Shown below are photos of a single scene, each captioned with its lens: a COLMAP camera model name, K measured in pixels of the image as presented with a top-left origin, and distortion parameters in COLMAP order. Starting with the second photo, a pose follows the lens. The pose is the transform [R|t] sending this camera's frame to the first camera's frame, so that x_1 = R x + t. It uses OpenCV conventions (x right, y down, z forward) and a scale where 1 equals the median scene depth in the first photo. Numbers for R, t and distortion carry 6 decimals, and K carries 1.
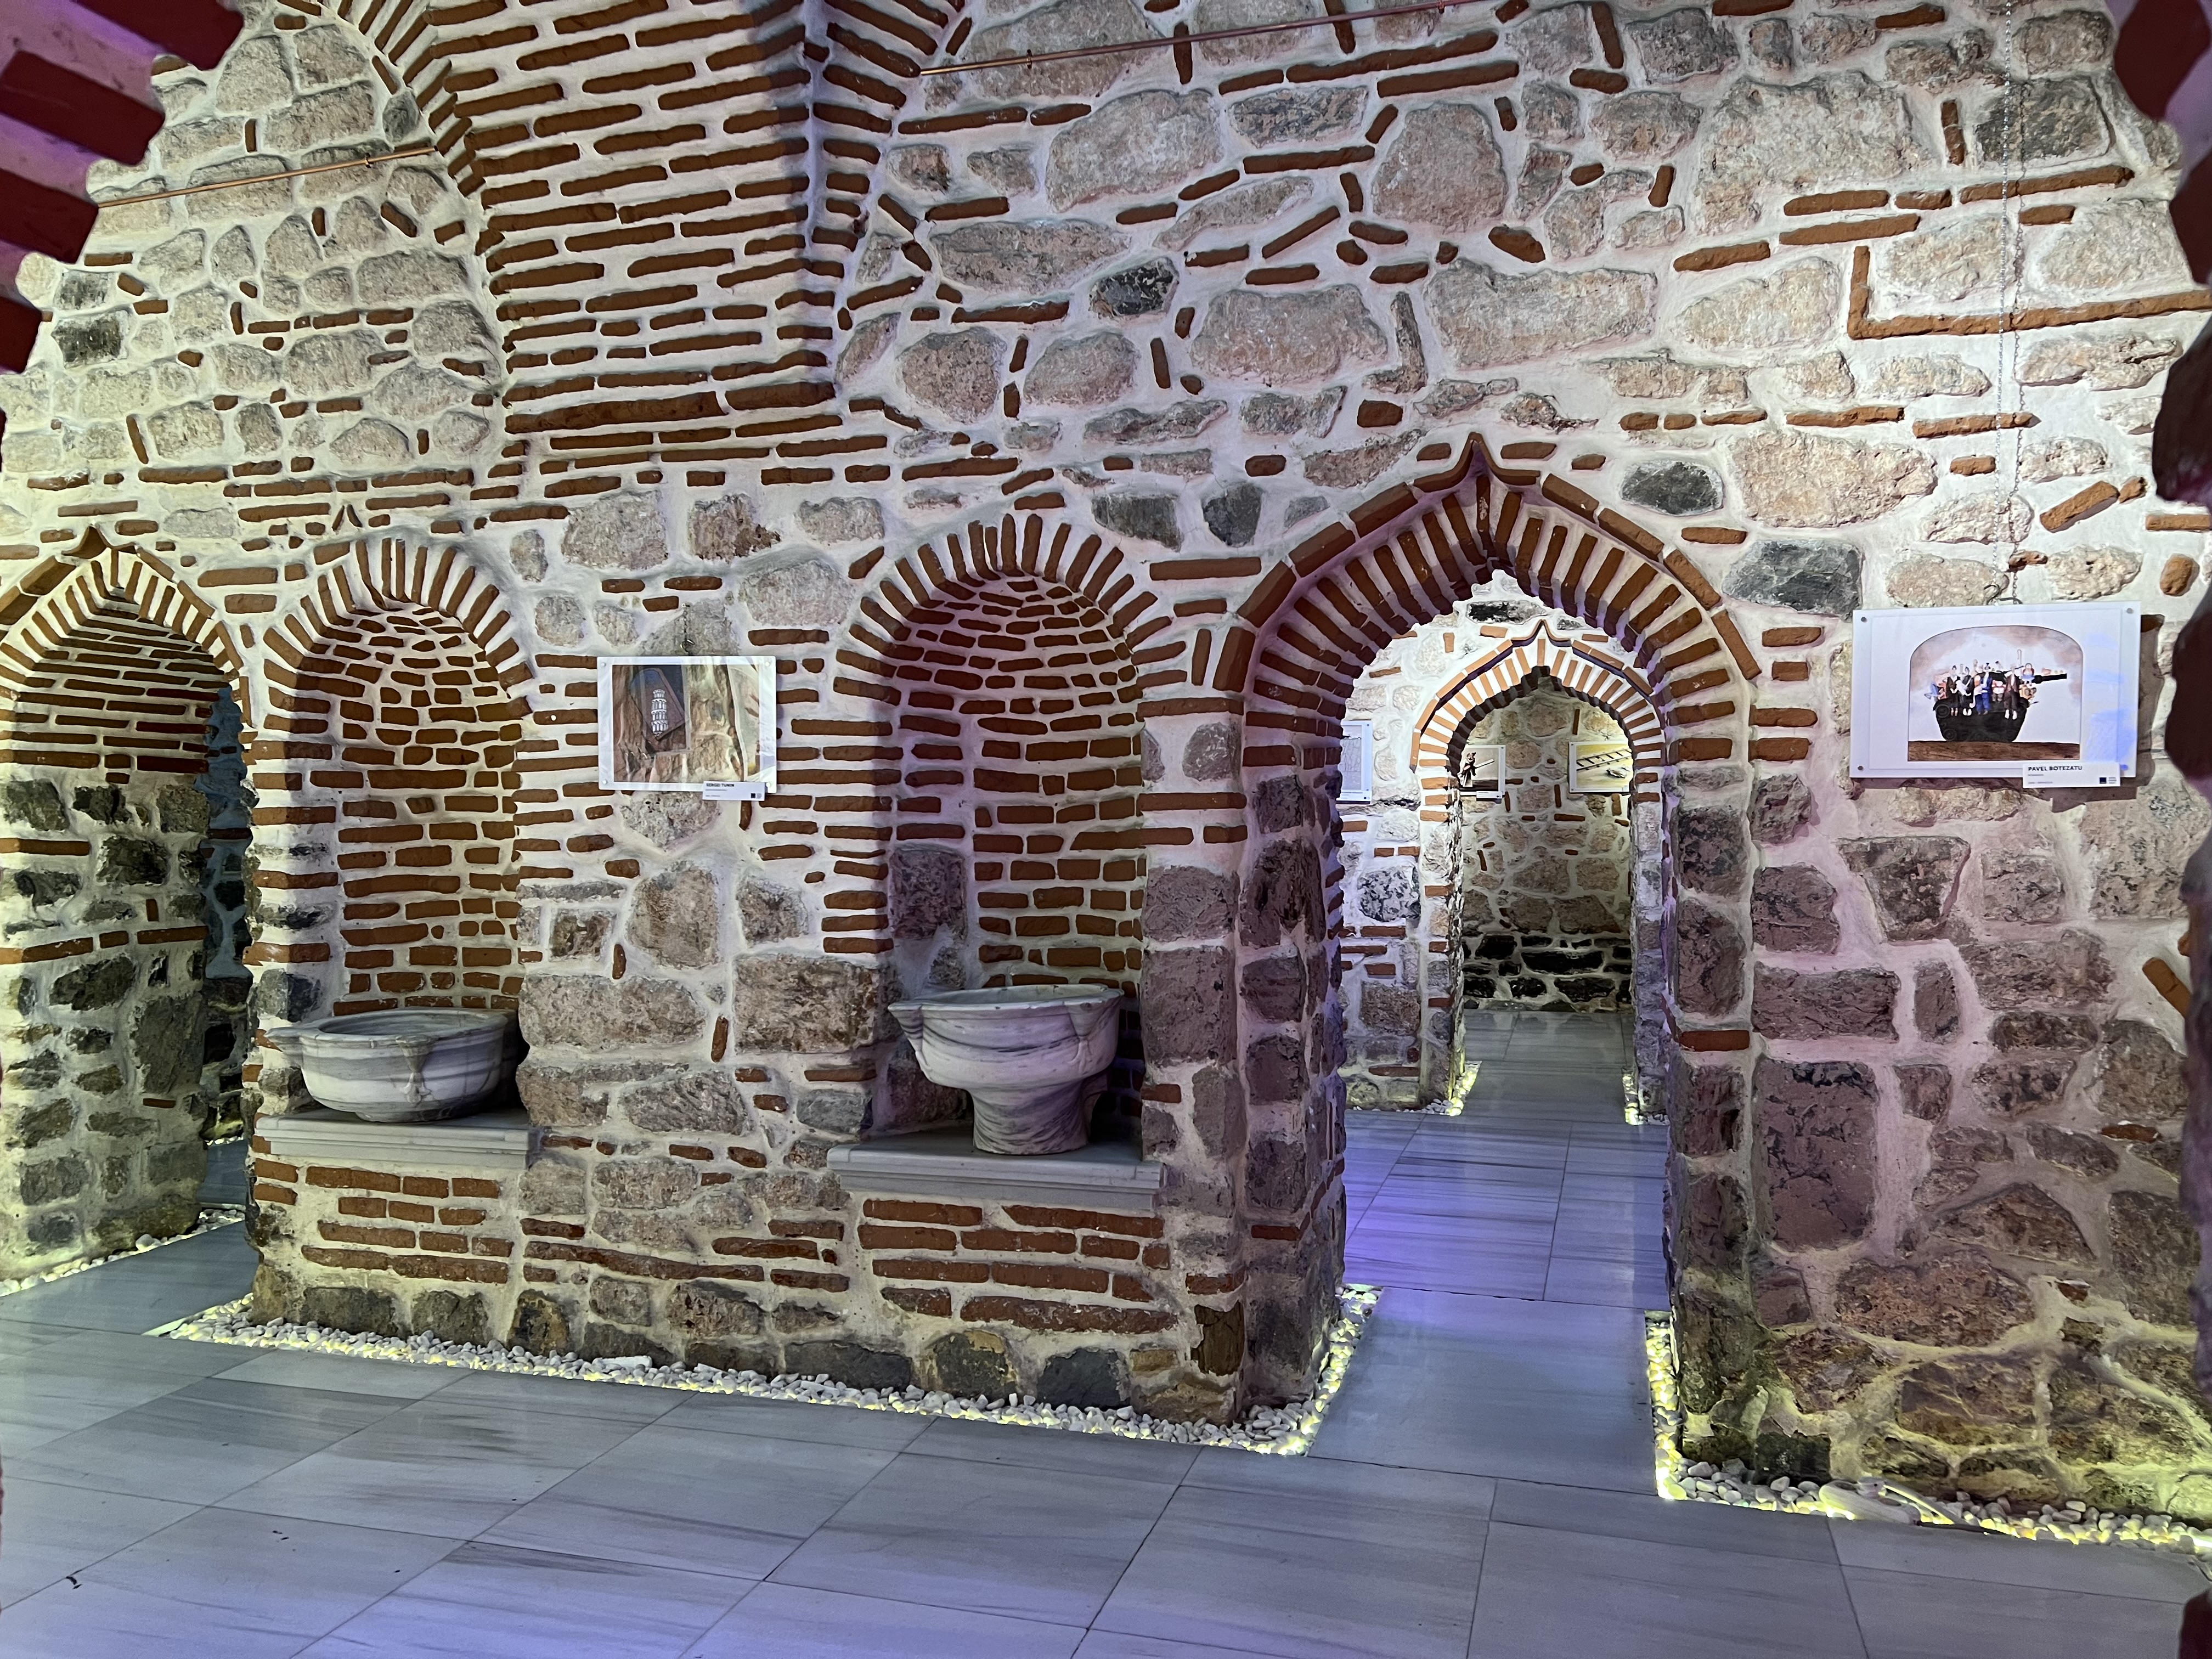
lens RADIAL K [[1617.7, 0, 1091.3], [0, 1617.7, 828.9], [0, 0, 1]] dist [0.046937, -0.003313]
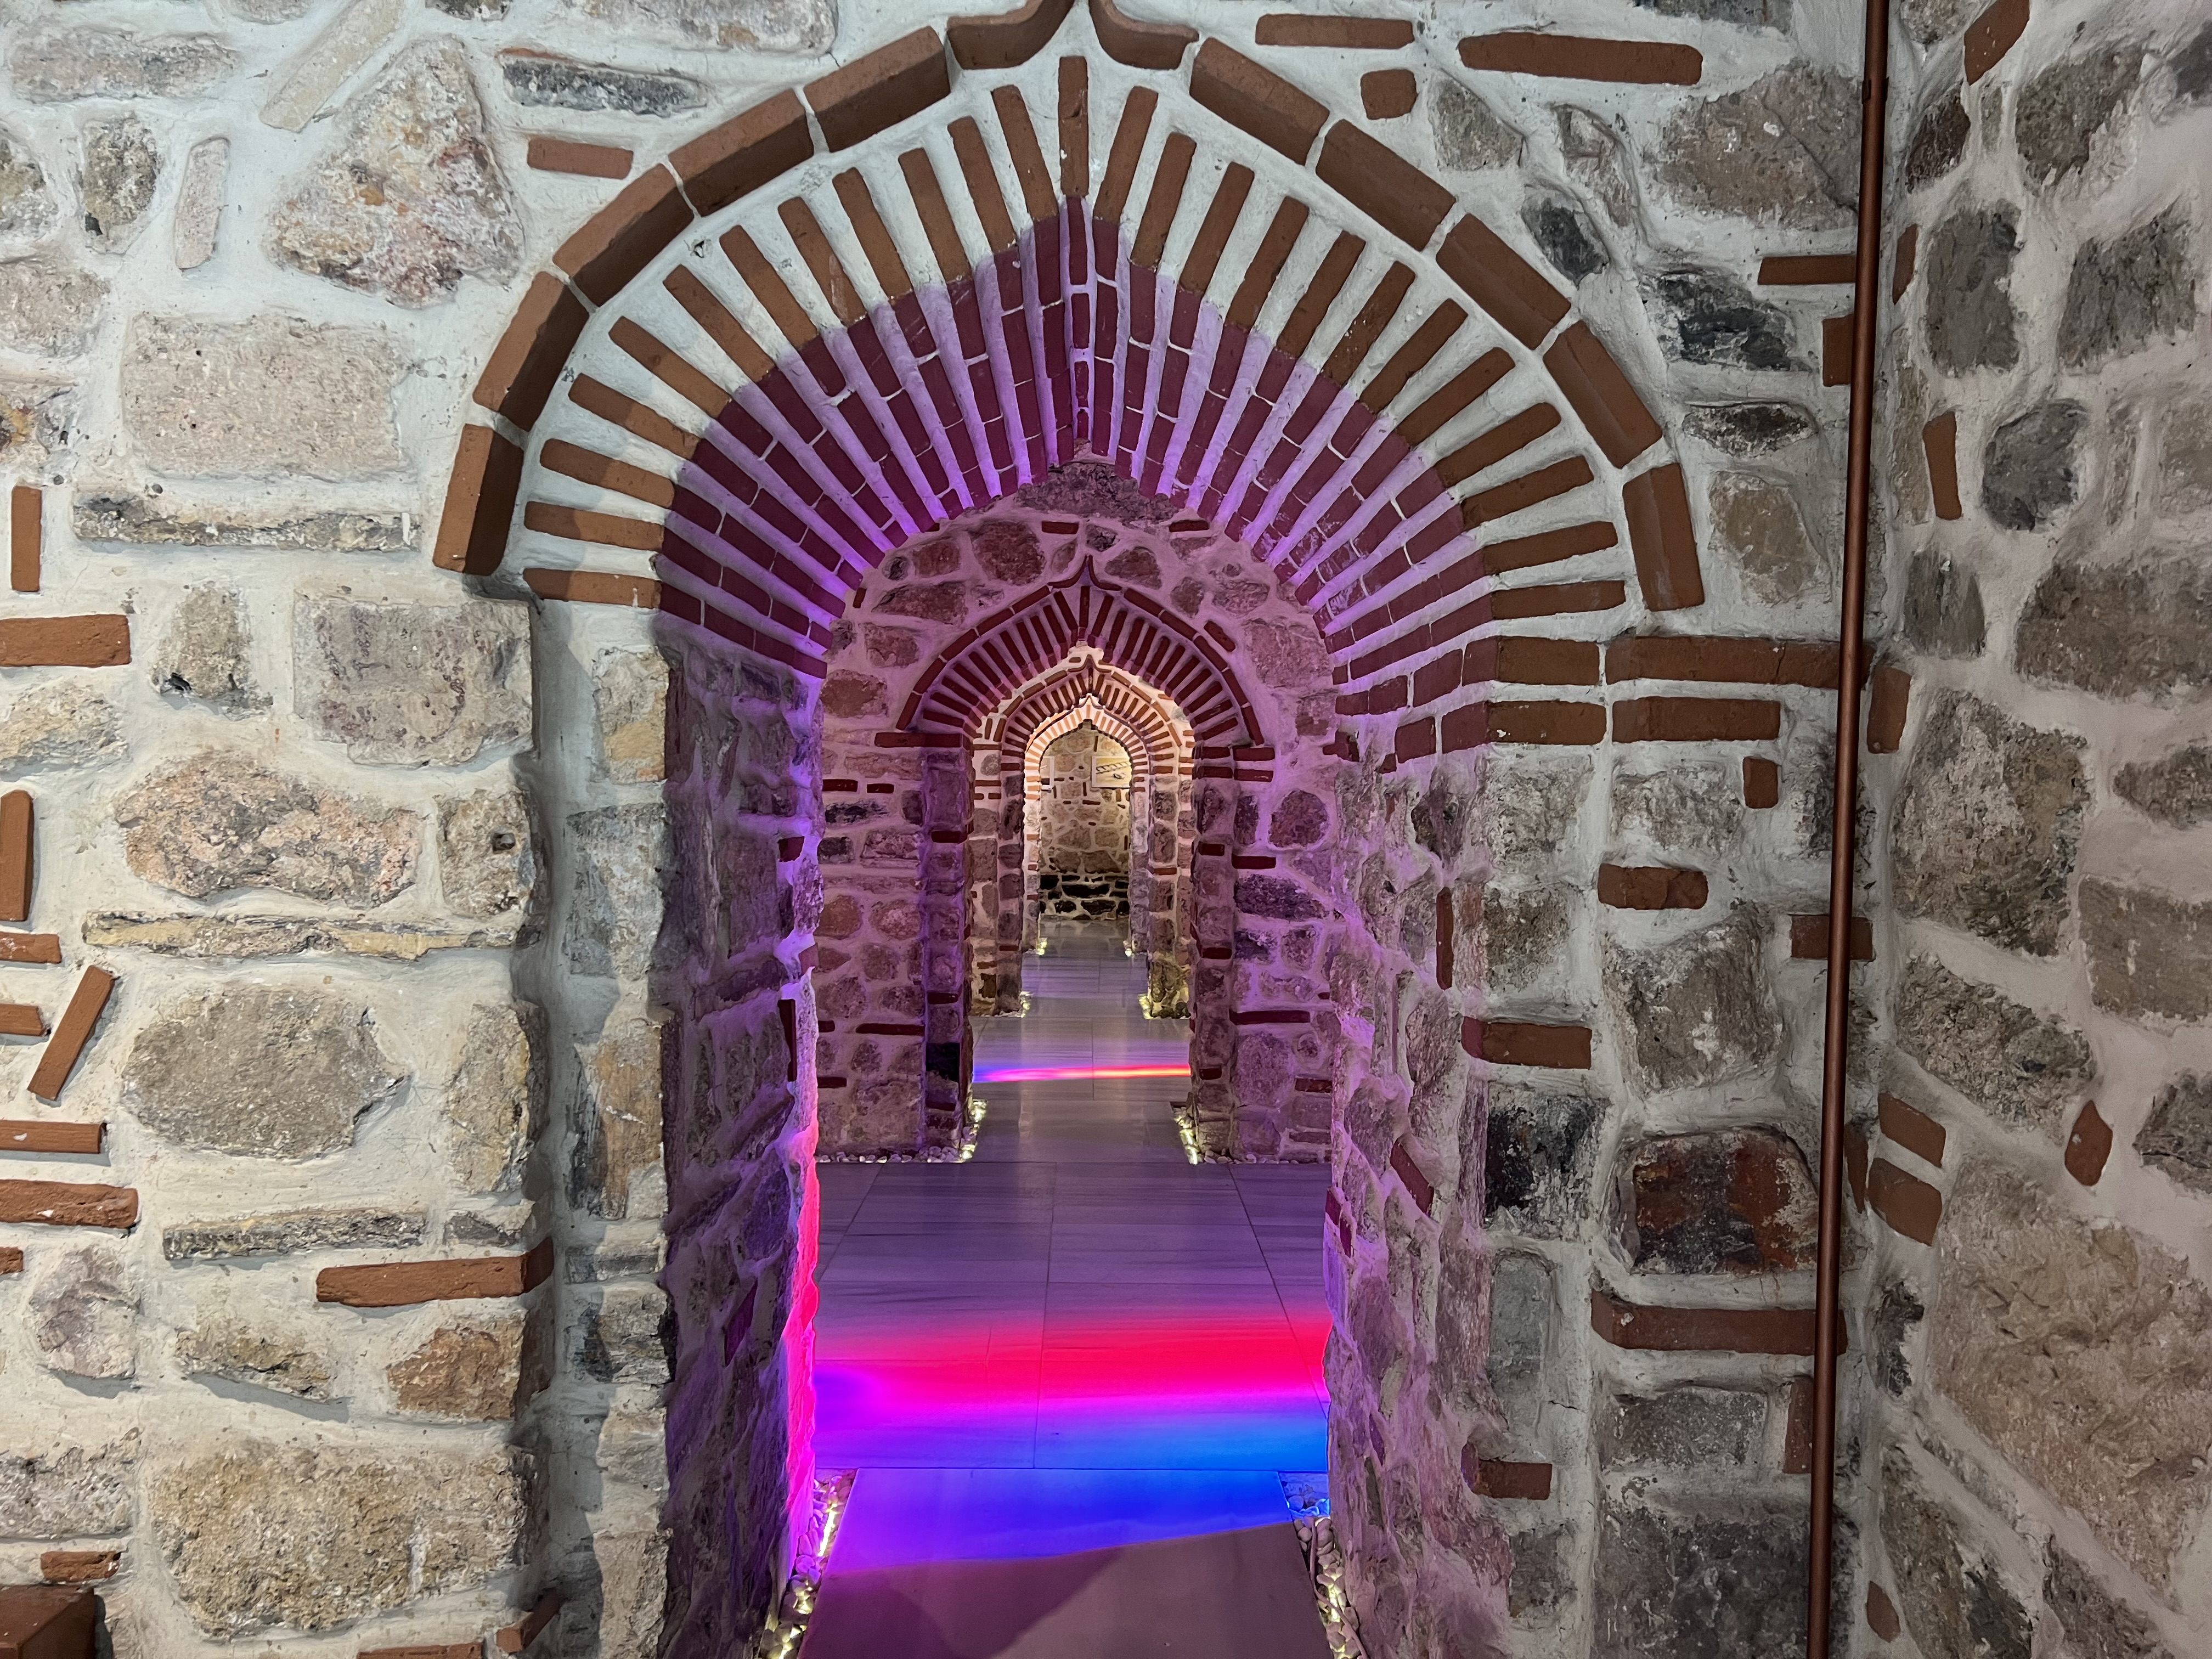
lens RADIAL K [[1617.7, 0, 1107.1], [0, 1617.7, 833.1], [0, 0, 1]] dist [0.046937, -0.003313]
pose [[0.949443, 0.015623, 0.313551, -0.573936], [-0.017619, 0.999839, 0.003532, 0.051123], [-0.313445, -0.008878, 0.949565, -1.574781]]
